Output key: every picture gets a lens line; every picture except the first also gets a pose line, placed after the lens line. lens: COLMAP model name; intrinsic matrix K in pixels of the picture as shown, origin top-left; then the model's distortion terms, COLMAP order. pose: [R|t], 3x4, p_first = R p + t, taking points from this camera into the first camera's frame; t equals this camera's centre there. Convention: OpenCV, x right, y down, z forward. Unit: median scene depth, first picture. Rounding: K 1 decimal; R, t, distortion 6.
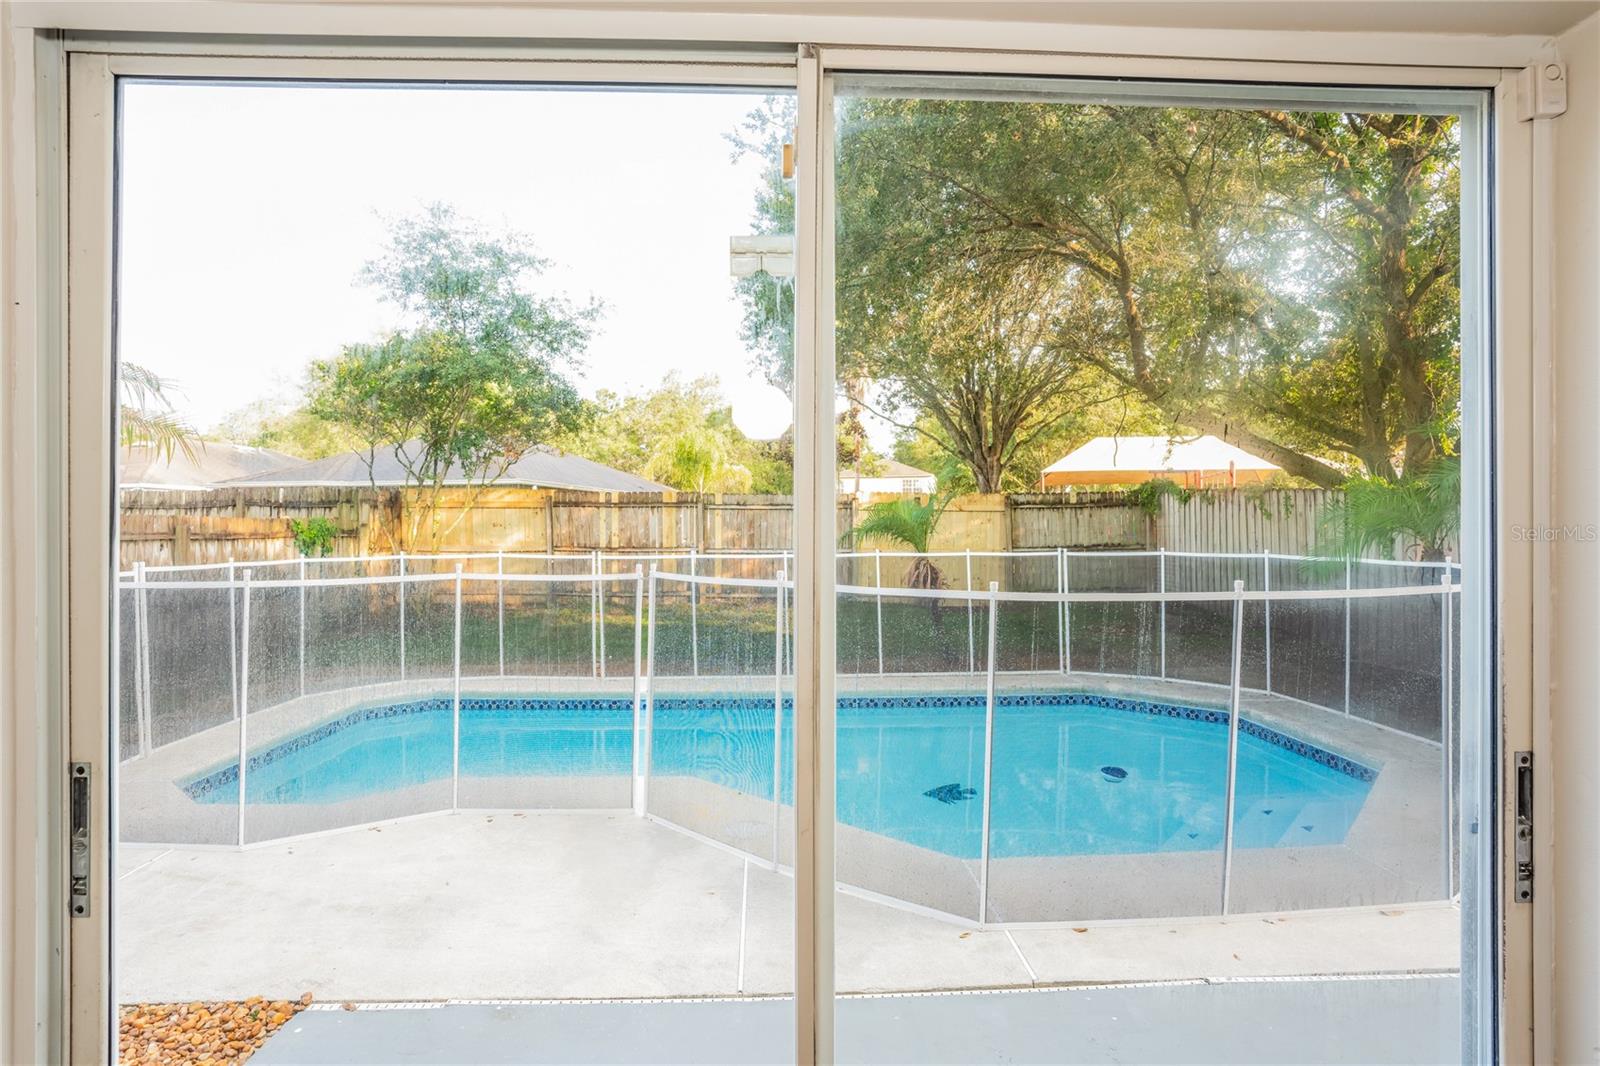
lens RADIAL K [[850.1, 0, 794.0], [0, 850.1, 535.5], [0, 0, 1]] dist [-0.002071, 0.000147]
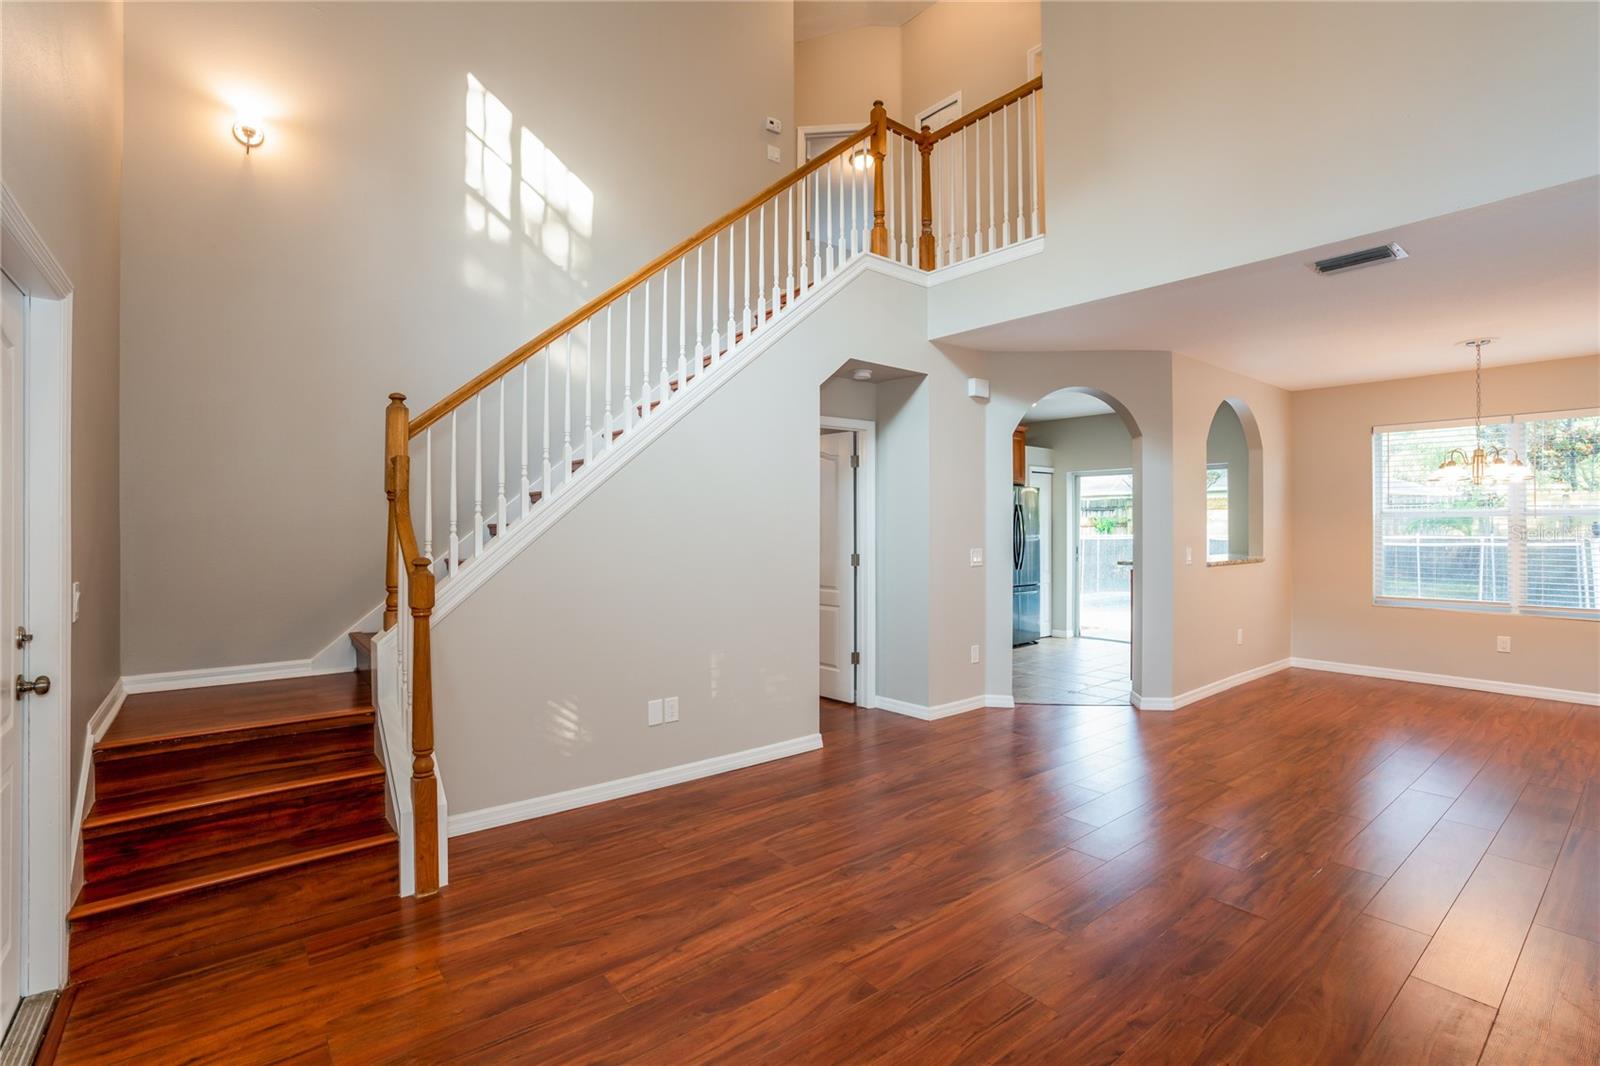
lens RADIAL K [[737.6, 0, 792.4], [0, 737.6, 529.2], [0, 0, 1]] dist [-0.043132, 0.013692]
pose [[0.604547, -0.004129, -0.796559, 0.296563], [0.005626, 0.999984, -0.000913, 0.004953], [0.796550, -0.003929, 0.604560, -0.510186]]
